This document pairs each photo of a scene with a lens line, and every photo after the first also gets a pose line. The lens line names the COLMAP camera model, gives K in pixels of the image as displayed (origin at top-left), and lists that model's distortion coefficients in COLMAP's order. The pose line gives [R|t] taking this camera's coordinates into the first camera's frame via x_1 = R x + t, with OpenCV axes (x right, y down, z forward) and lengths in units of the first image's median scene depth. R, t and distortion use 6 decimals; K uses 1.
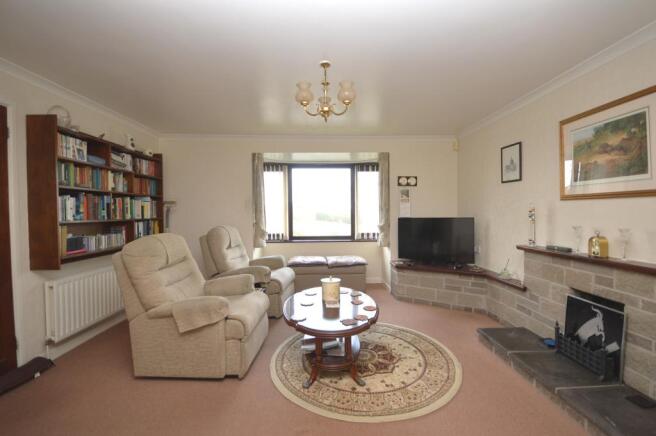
lens RADIAL K [[290.5, 0, 328.9], [0, 290.5, 215.9], [0, 0, 1]] dist [0.003113, 0.000230]
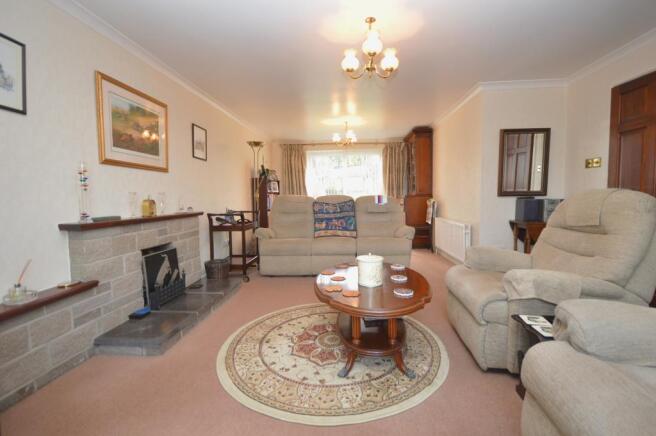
lens RADIAL K [[290.5, 0, 327.8], [0, 290.5, 217.5], [0, 0, 1]] dist [0.003113, 0.000230]
pose [[-0.993254, 0.016468, 0.114782, 0.028903], [0.026586, 0.995837, 0.087183, 0.051346], [-0.112869, 0.089647, -0.989558, 1.888700]]
